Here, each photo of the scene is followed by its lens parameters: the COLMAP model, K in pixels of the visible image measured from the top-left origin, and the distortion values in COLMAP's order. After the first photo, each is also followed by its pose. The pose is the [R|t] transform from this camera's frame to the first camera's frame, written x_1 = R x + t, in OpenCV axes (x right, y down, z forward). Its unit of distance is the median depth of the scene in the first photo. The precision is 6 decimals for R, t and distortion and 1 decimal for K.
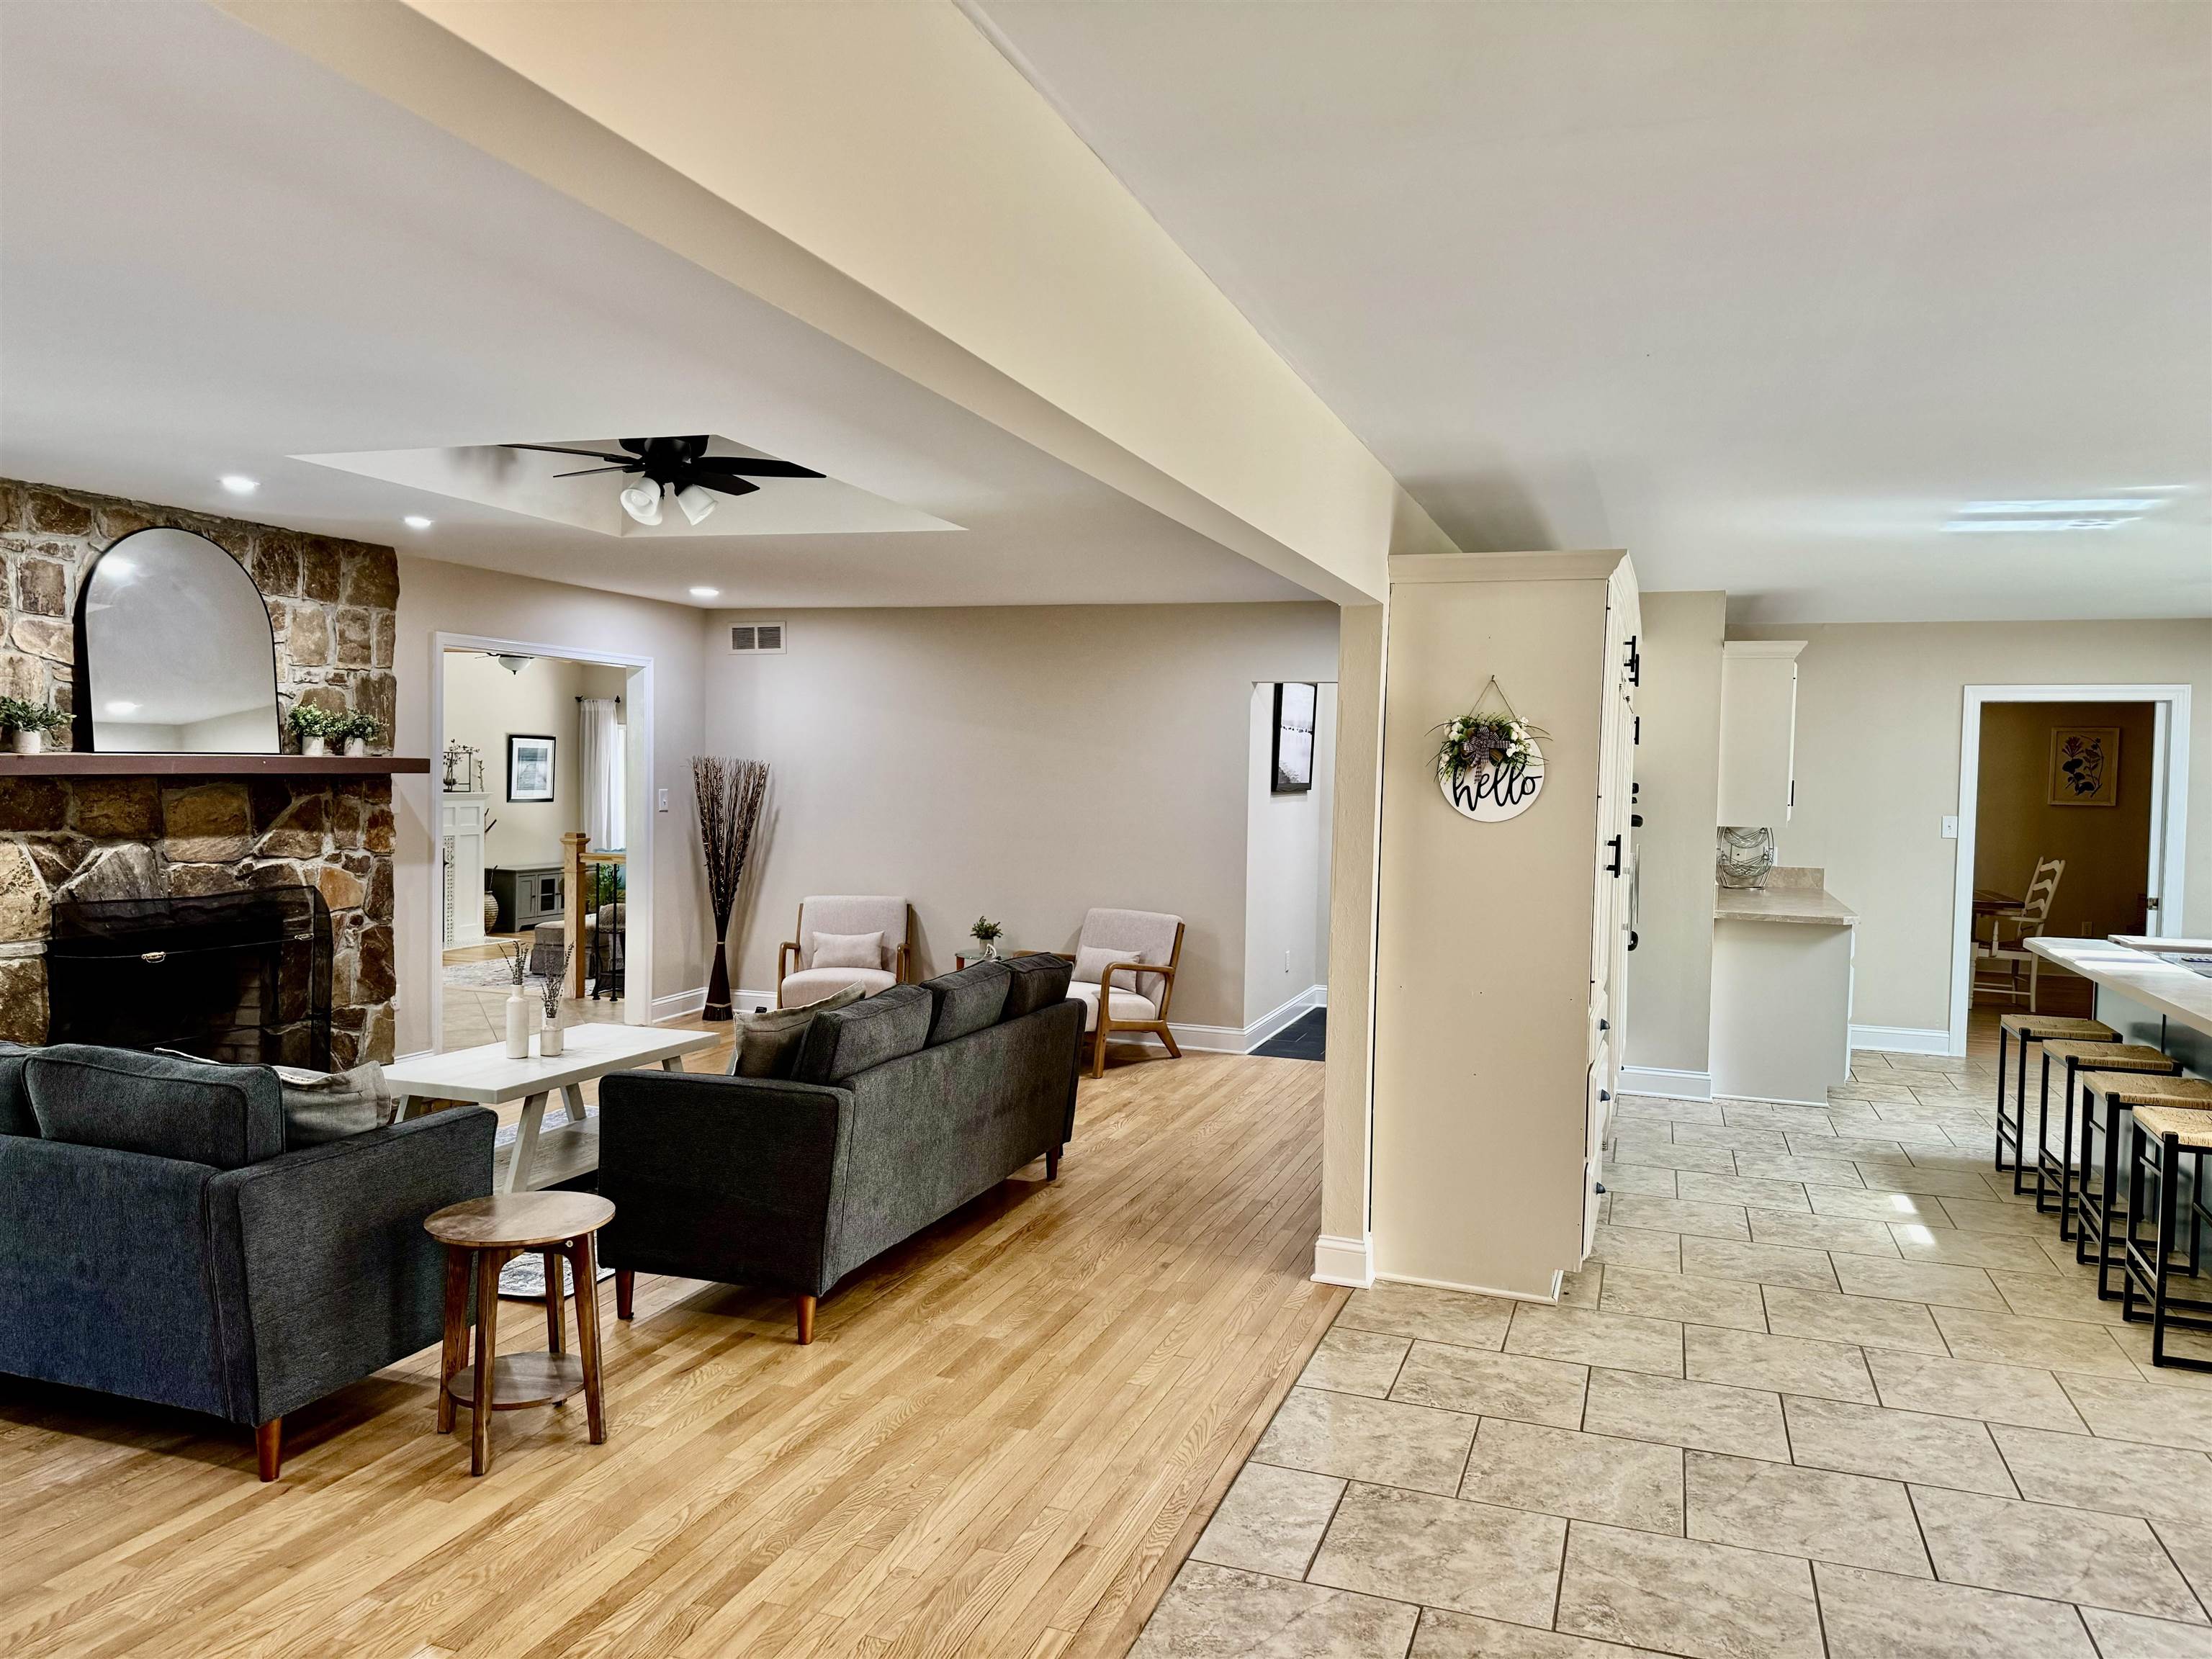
lens RADIAL K [[1544.0, 0, 1108.8], [0, 1544.0, 831.6], [0, 0, 1]] dist [0.089359, -0.114535]
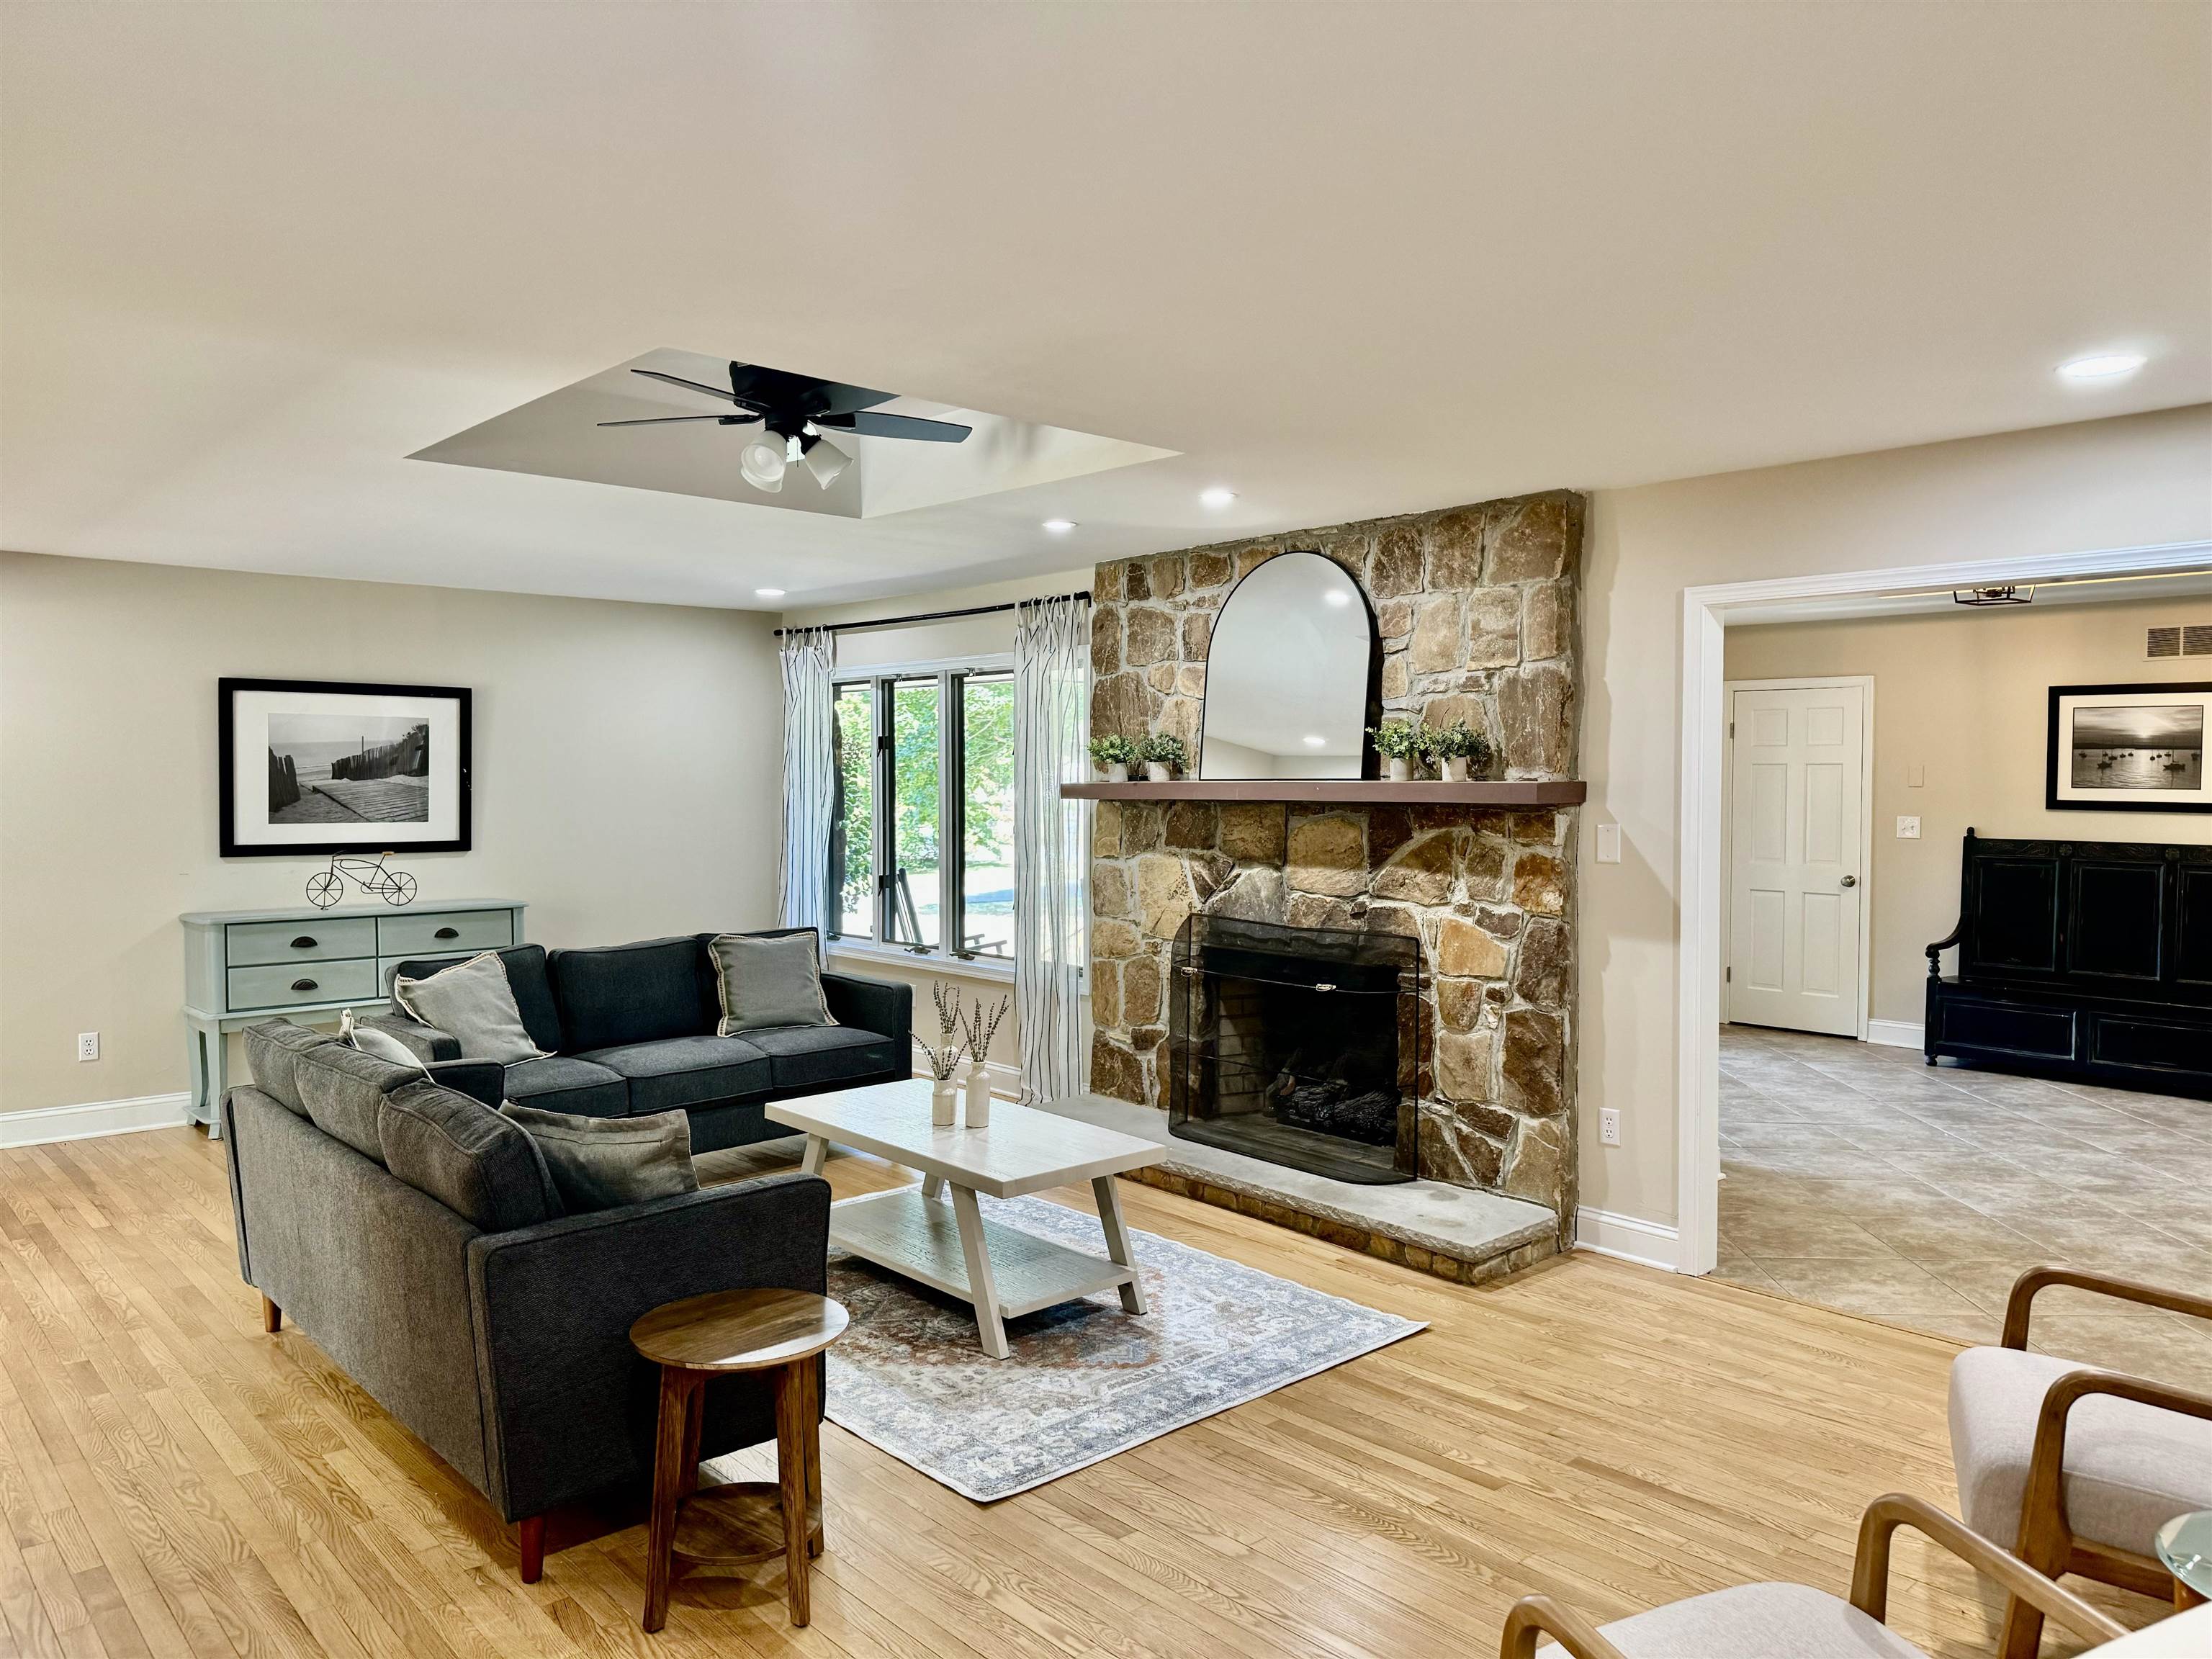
lens RADIAL K [[1544.0, 0, 1108.8], [0, 1544.0, 831.6], [0, 0, 1]] dist [0.089359, -0.114535]
pose [[-0.473212, 0.010347, -0.880888, 0.287805], [-0.049737, 0.998022, 0.038442, -0.044561], [0.879543, 0.062003, -0.471762, 1.231464]]
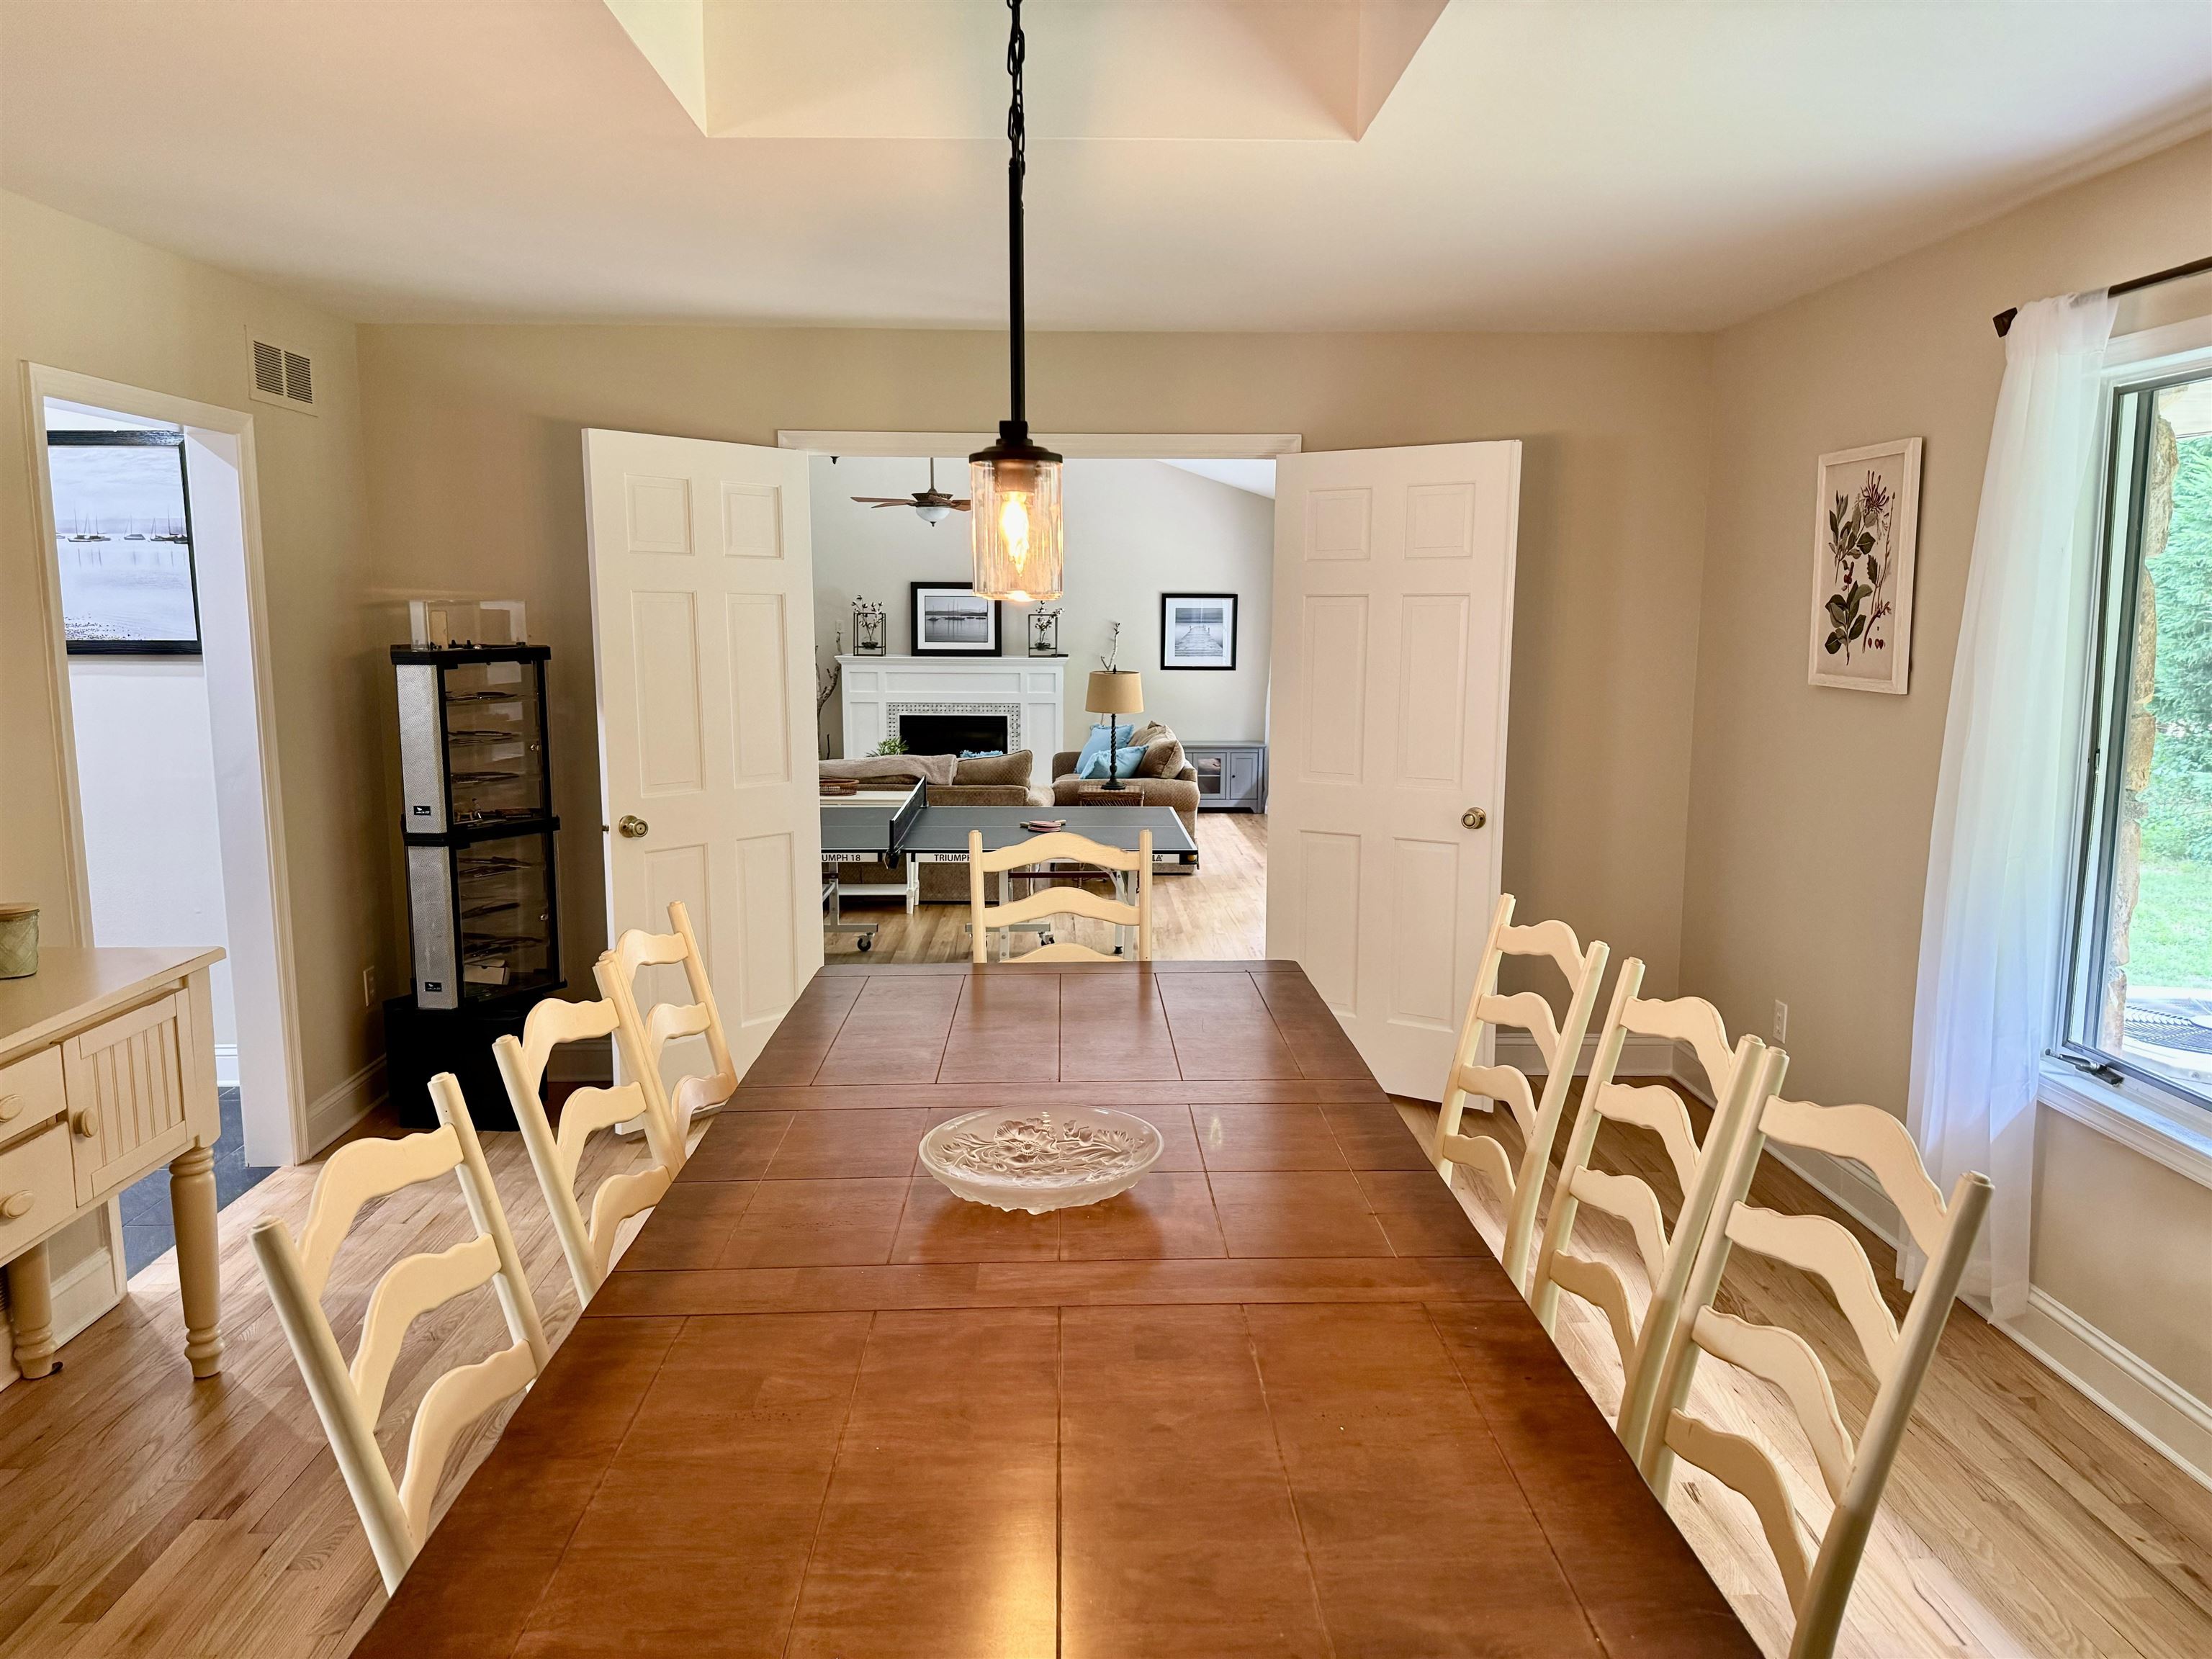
lens RADIAL K [[1544.0, 0, 1108.8], [0, 1544.0, 831.6], [0, 0, 1]] dist [0.089359, -0.114535]
pose [[0.357236, 0.113488, -0.927094, 1.066915], [-0.036857, 0.993530, 0.107419, -0.051157], [0.933287, -0.004204, 0.359108, 1.597615]]
